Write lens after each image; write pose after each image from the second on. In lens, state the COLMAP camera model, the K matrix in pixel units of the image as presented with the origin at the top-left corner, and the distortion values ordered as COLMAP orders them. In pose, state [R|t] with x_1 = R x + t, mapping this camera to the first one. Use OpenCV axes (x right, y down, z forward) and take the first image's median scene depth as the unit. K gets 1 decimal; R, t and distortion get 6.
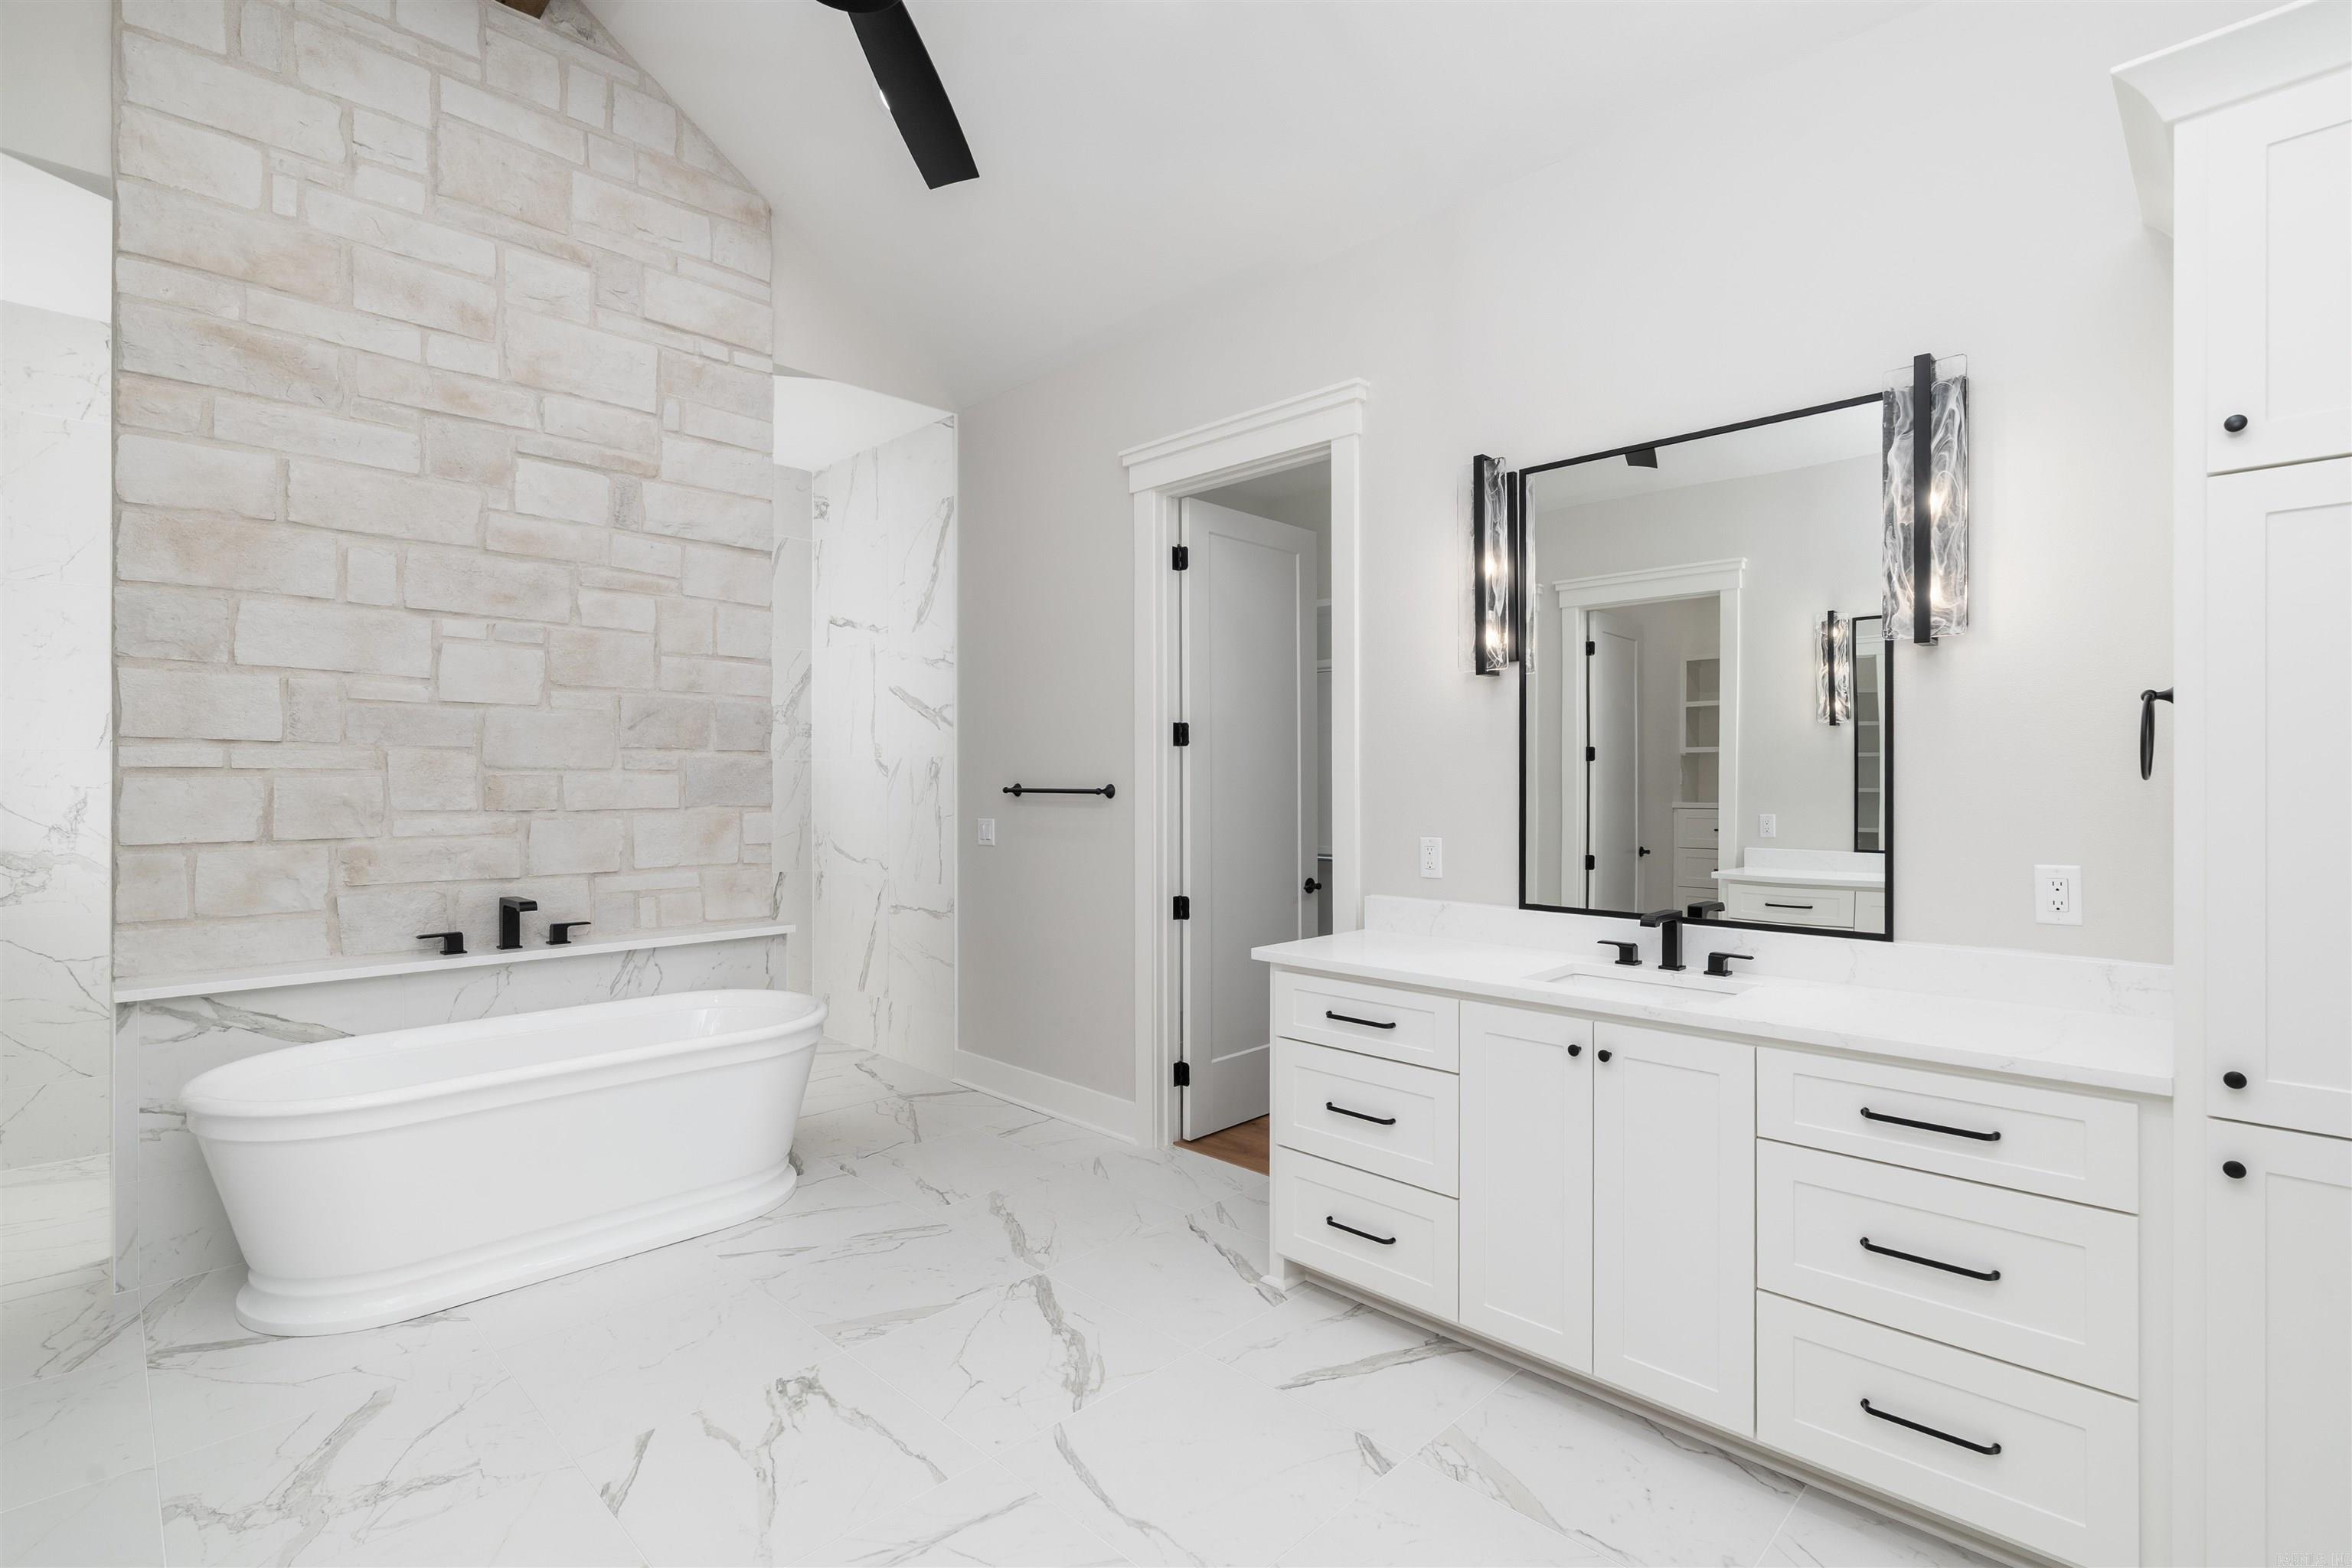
lens RADIAL K [[1084.6, 0, 1196.0], [0, 1084.6, 773.9], [0, 0, 1]] dist [-0.009966, 0.003509]
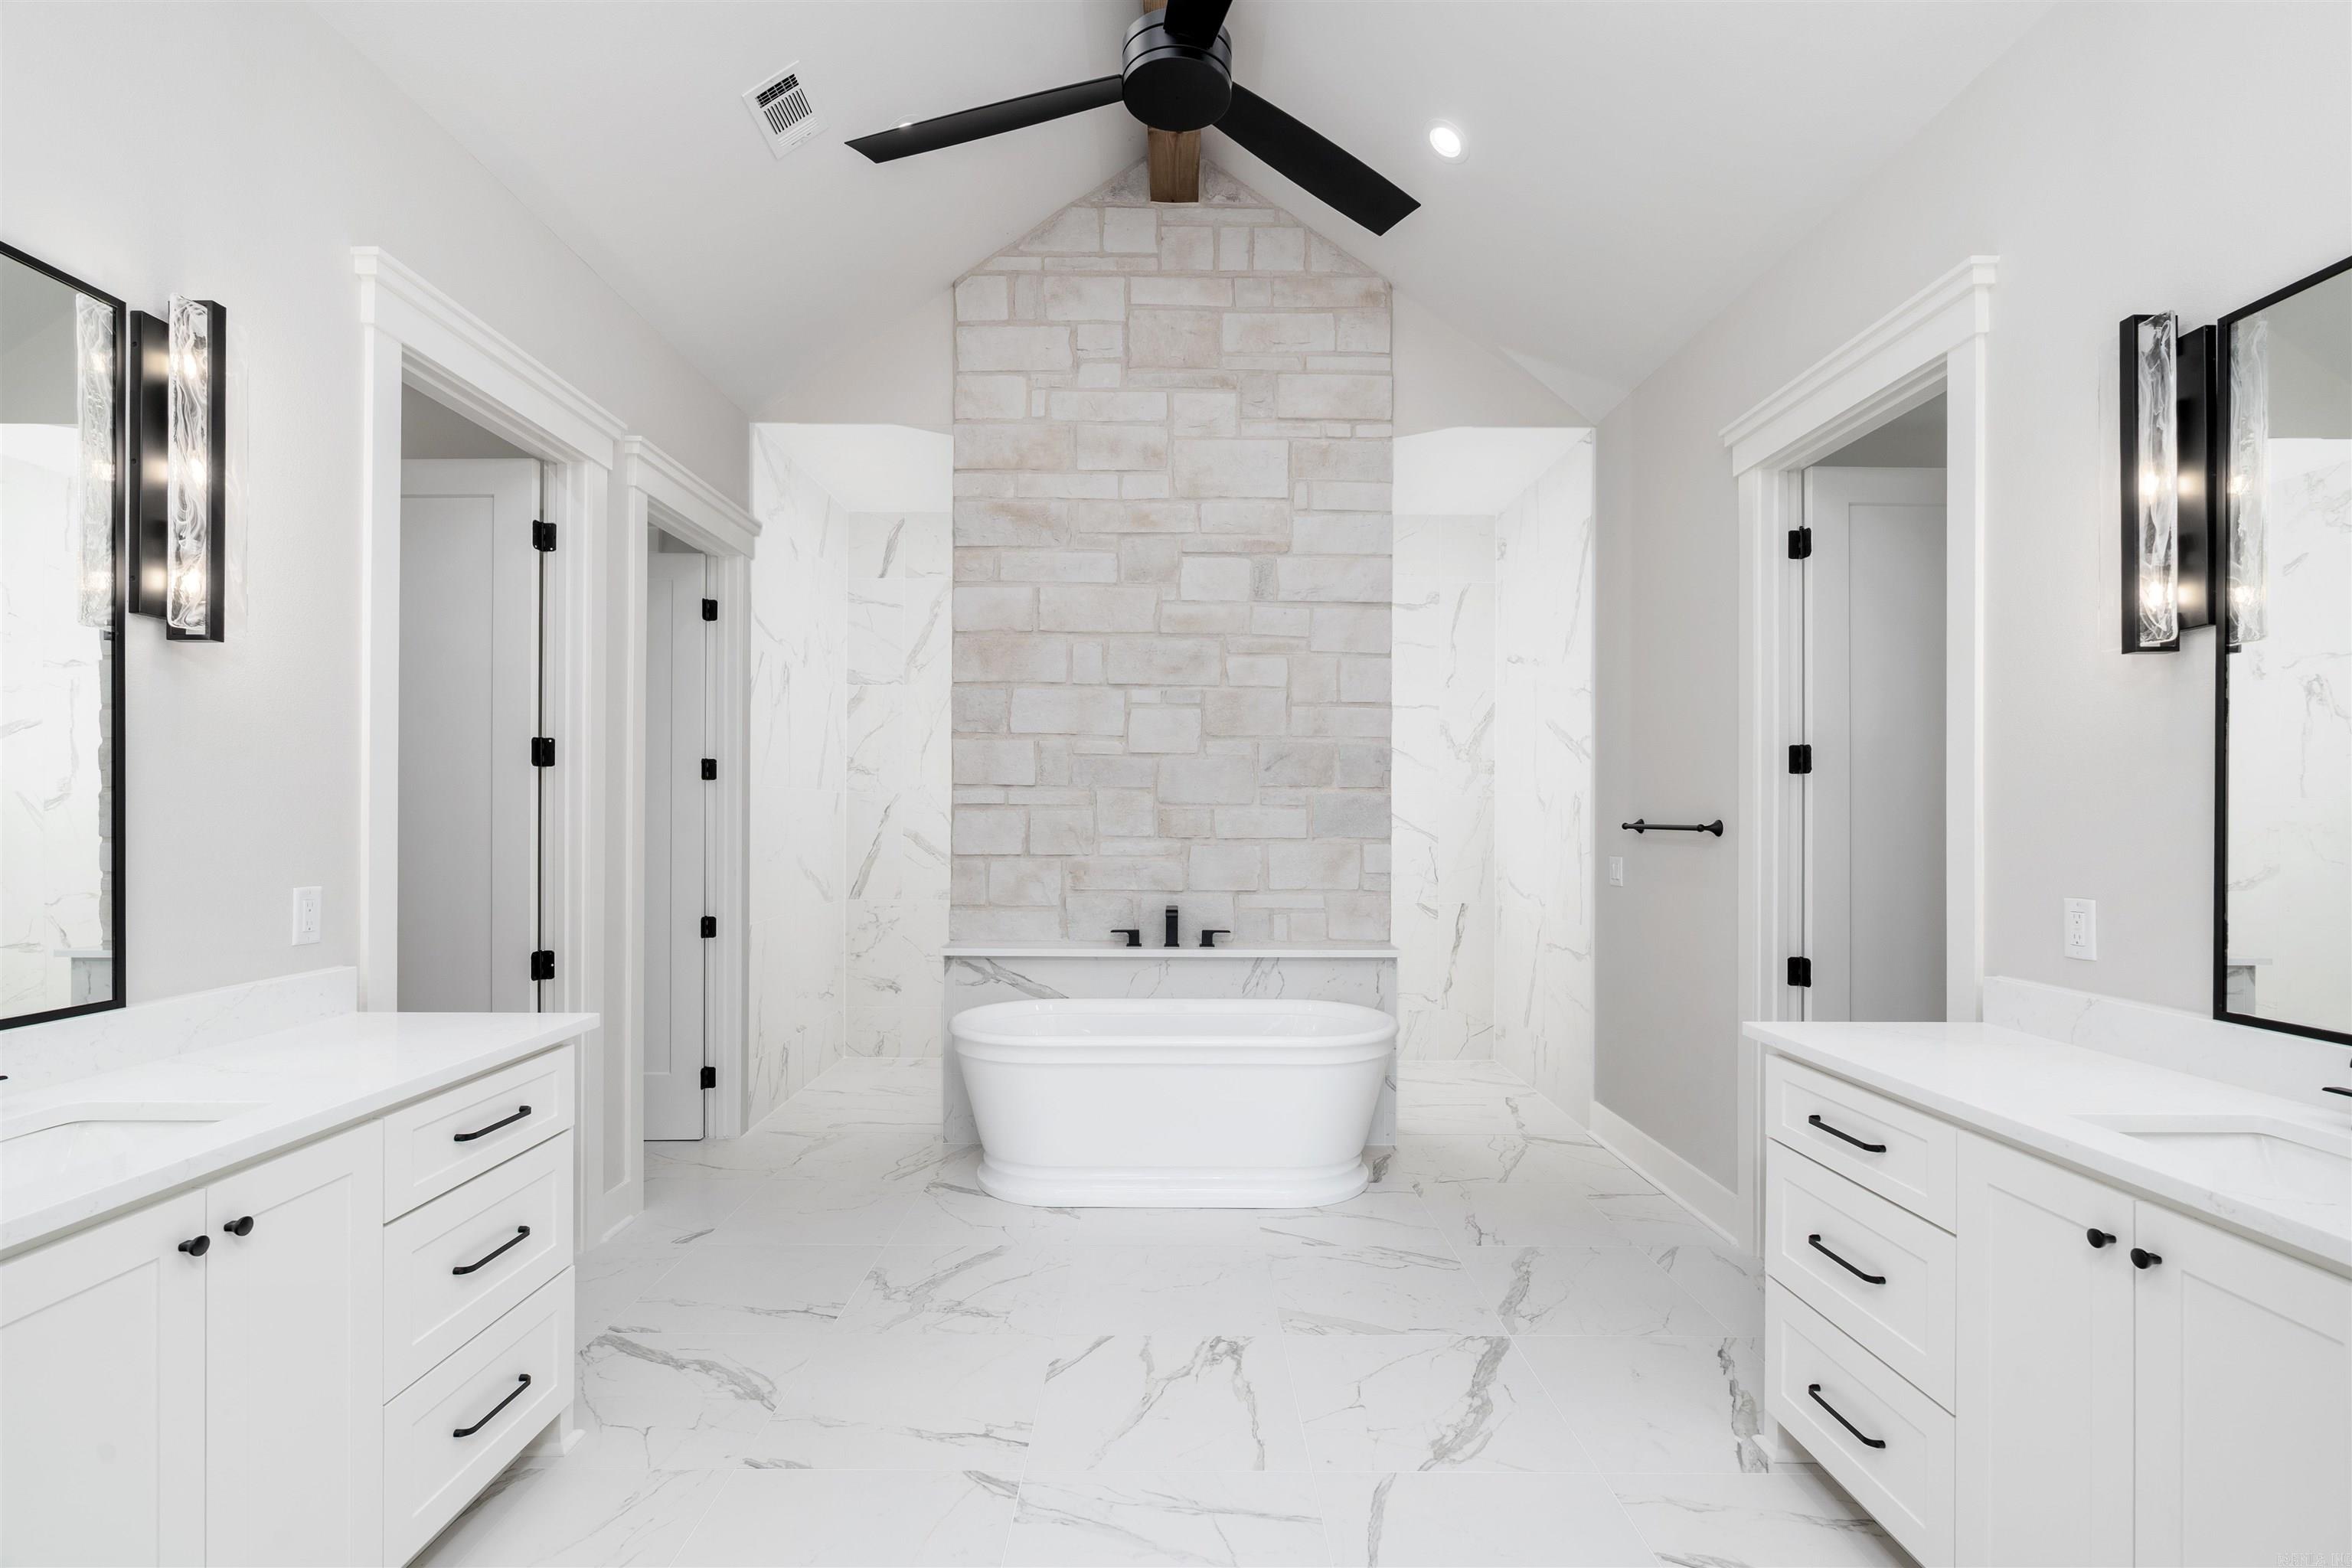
lens RADIAL K [[1084.6, 0, 1186.5], [0, 1084.6, 809.1], [0, 0, 1]] dist [-0.009966, 0.003509]
pose [[0.704265, -0.001478, -0.709936, 0.286438], [-0.000839, 0.999995, -0.002915, 0.004680], [0.709937, 0.002649, 0.704260, 0.120700]]
